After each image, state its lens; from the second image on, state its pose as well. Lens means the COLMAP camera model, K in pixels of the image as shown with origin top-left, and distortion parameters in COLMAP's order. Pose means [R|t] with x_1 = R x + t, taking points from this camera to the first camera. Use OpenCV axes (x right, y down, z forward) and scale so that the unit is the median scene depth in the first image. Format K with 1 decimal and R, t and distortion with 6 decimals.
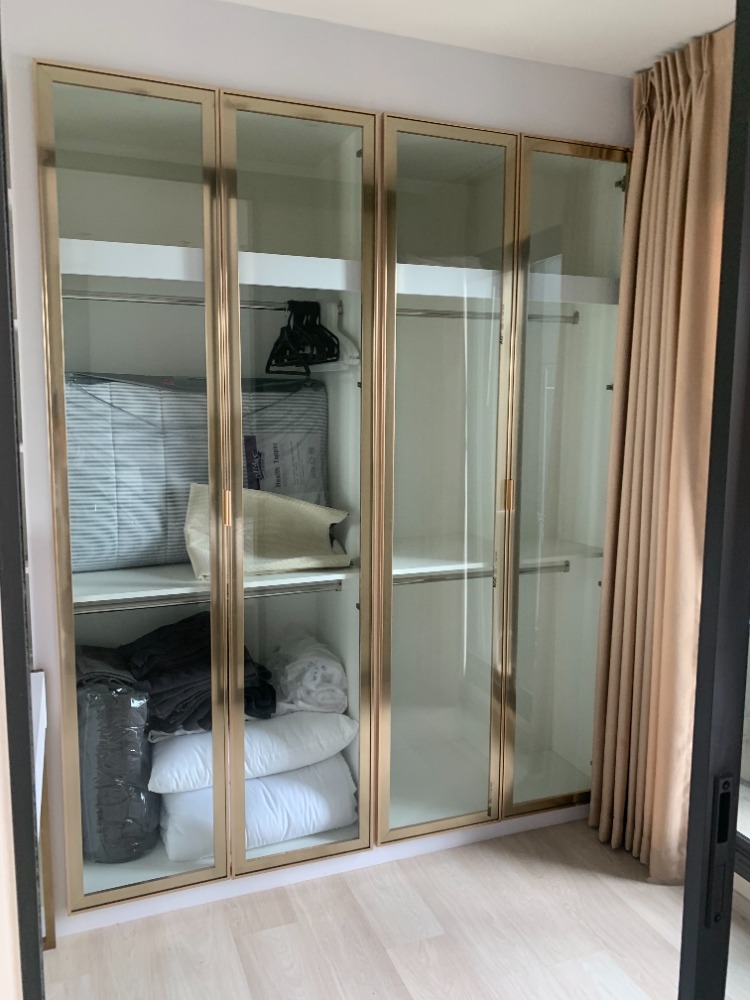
lens RADIAL K [[771.2, 0, 397.5], [0, 771.2, 480.7], [0, 0, 1]] dist [0.058076, -0.036633]
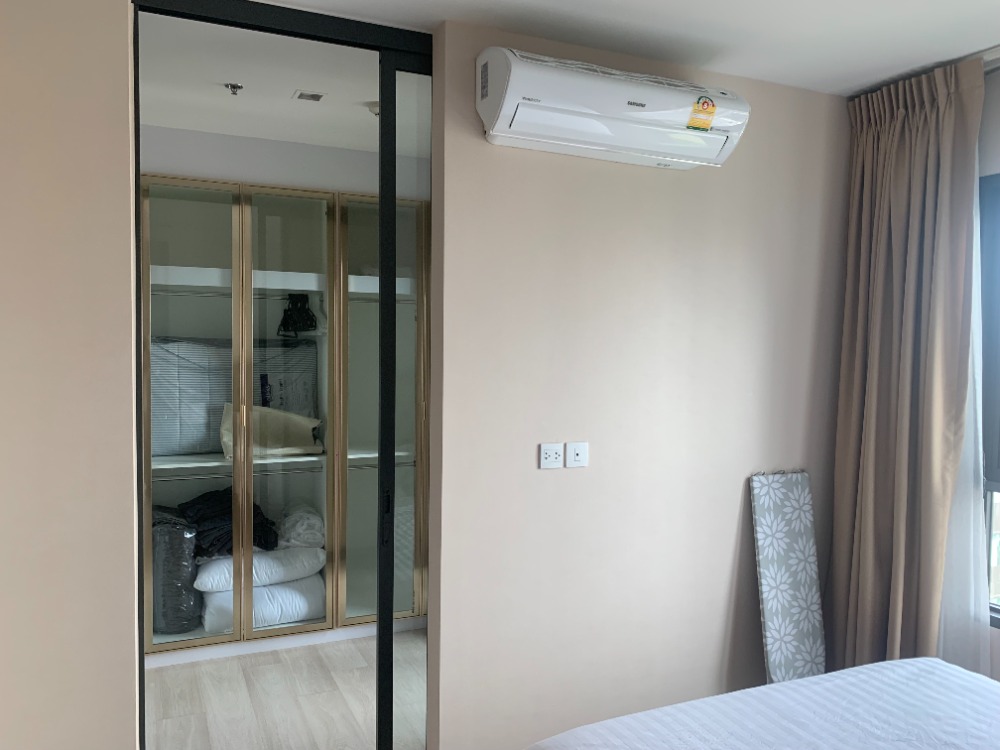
lens RADIAL K [[771.2, 0, 502.4], [0, 771.2, 367.4], [0, 0, 1]] dist [0.058076, -0.036633]
pose [[0.999665, 0.000228, 0.025878, 0.279828], [0.001611, 0.997475, -0.070997, 0.045800], [-0.025829, 0.071015, 0.997141, -0.671691]]
